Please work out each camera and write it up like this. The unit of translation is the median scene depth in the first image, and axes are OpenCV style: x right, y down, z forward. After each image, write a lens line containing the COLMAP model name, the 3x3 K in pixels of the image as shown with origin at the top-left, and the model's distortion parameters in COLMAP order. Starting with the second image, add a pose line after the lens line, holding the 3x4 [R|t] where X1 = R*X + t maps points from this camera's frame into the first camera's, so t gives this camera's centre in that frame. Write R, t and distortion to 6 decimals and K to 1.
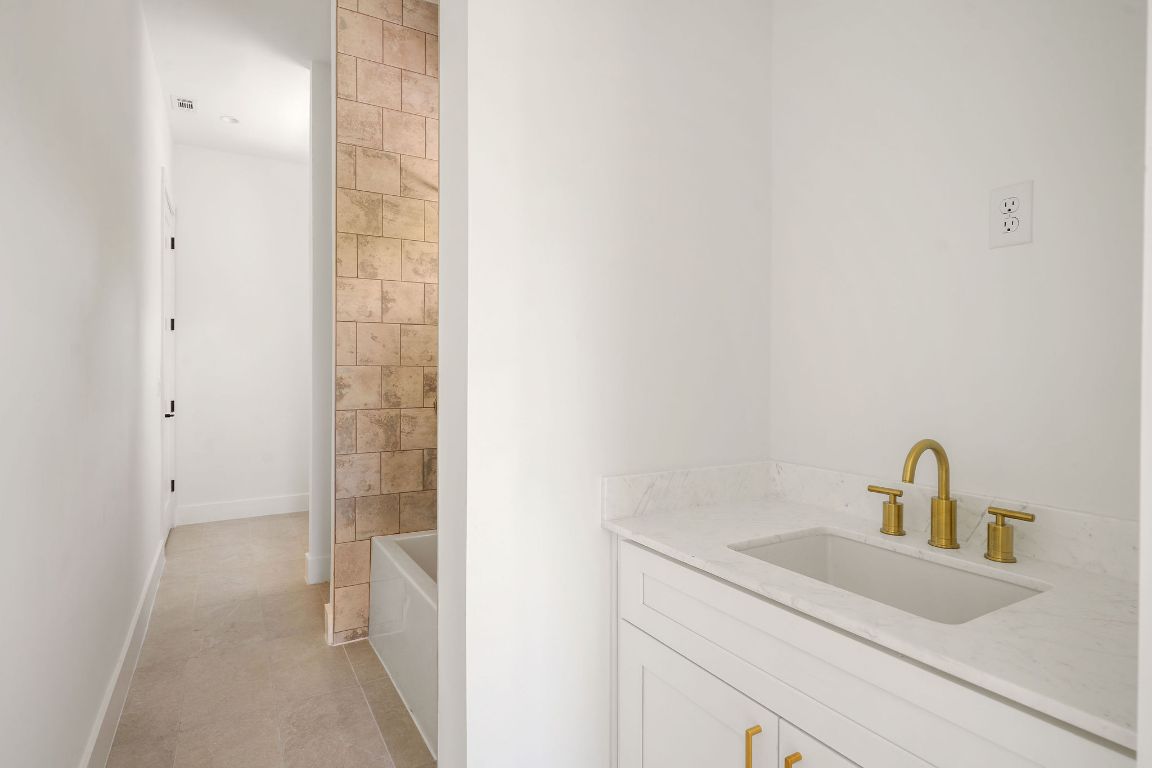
lens RADIAL K [[600.2, 0, 575.4], [0, 600.2, 371.5], [0, 0, 1]] dist [-0.000589, -0.000248]
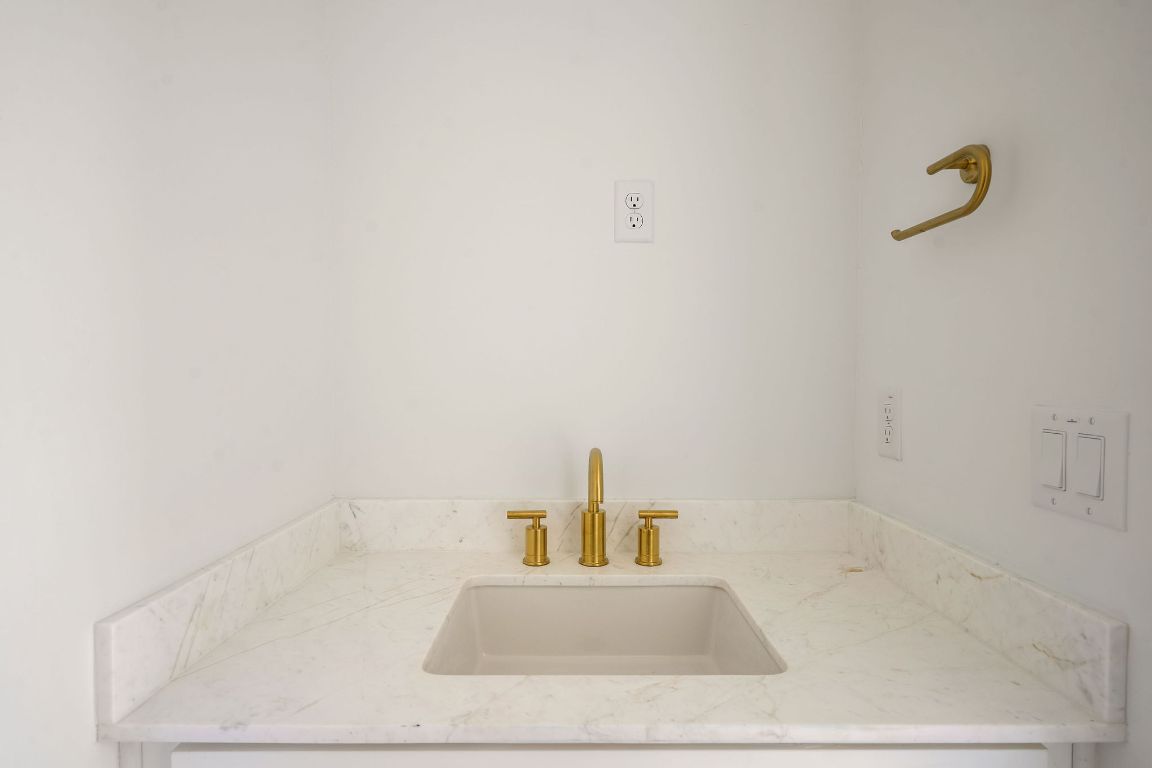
lens RADIAL K [[589.2, 0, 576.0], [0, 589.2, 384.0], [0, 0, 1]] dist [0.006721, 0.001112]
pose [[0.503215, -0.024757, 0.863807, -0.165372], [0.001142, 0.999608, 0.027984, -0.004301], [-0.864161, -0.013096, 0.503046, 0.593825]]
